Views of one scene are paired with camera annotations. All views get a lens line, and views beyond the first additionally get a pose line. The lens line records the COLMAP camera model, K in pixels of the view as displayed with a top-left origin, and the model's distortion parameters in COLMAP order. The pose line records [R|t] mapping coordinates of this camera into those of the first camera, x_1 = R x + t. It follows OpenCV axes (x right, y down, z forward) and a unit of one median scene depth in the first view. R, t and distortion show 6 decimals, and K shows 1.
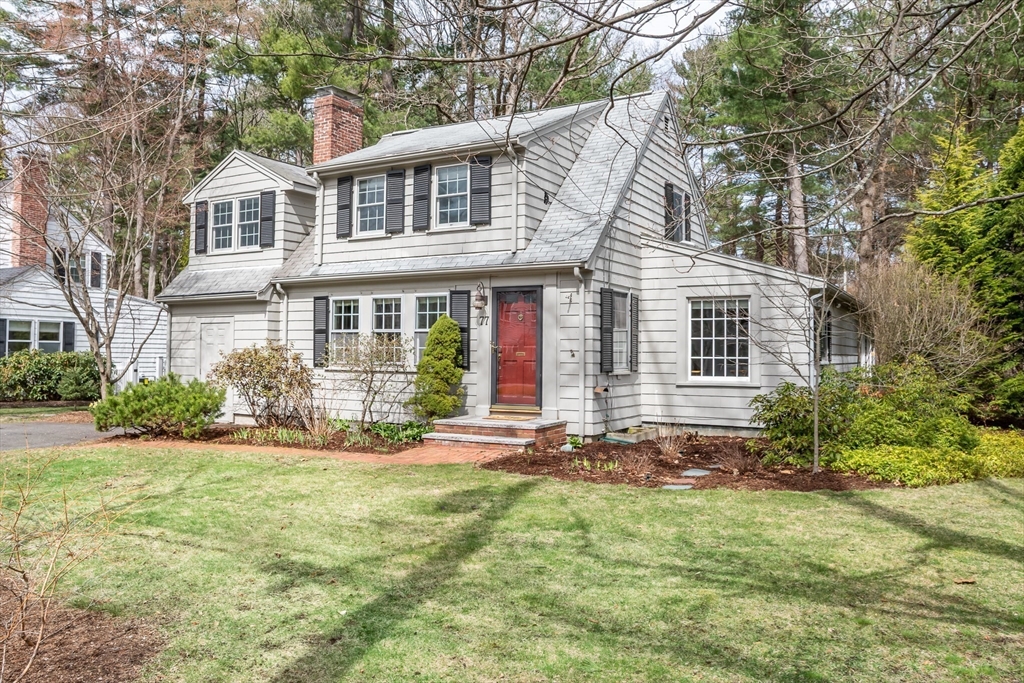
lens RADIAL K [[759.7, 0, 512.9], [0, 759.7, 331.2], [0, 0, 1]] dist [-0.051398, 0.007968]
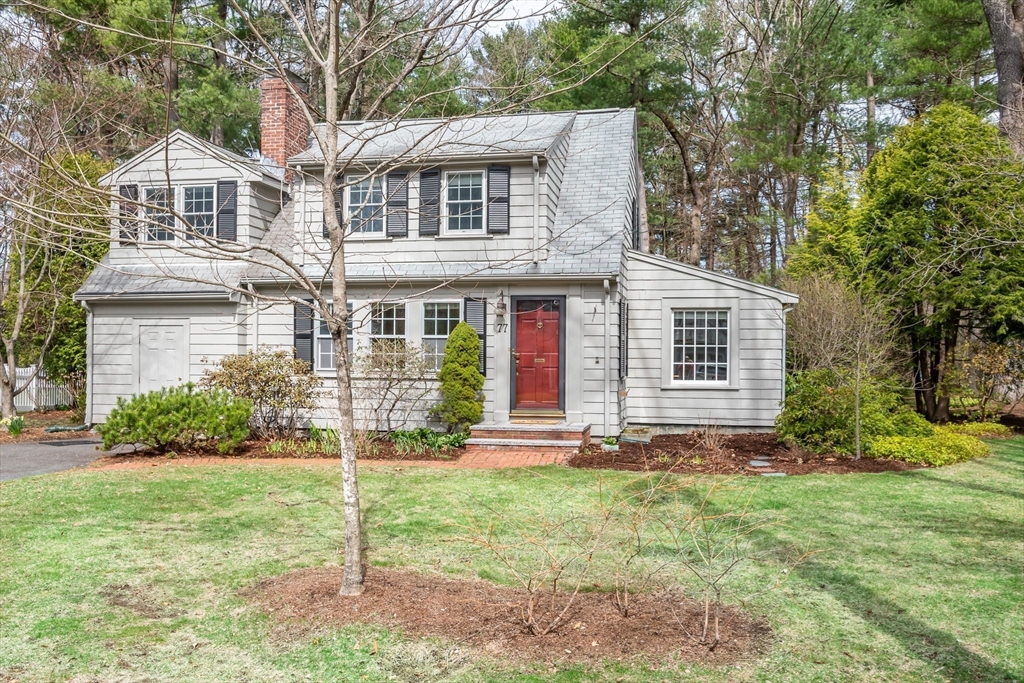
lens RADIAL K [[824.2, 0, 511.5], [0, 824.2, 351.6], [0, 0, 1]] dist [-0.035881, -0.004168]
pose [[0.950270, 0.000553, 0.311426, -0.358501], [-0.009257, 0.999607, 0.026473, -0.011269], [-0.311289, -0.028039, 0.949901, -0.056165]]
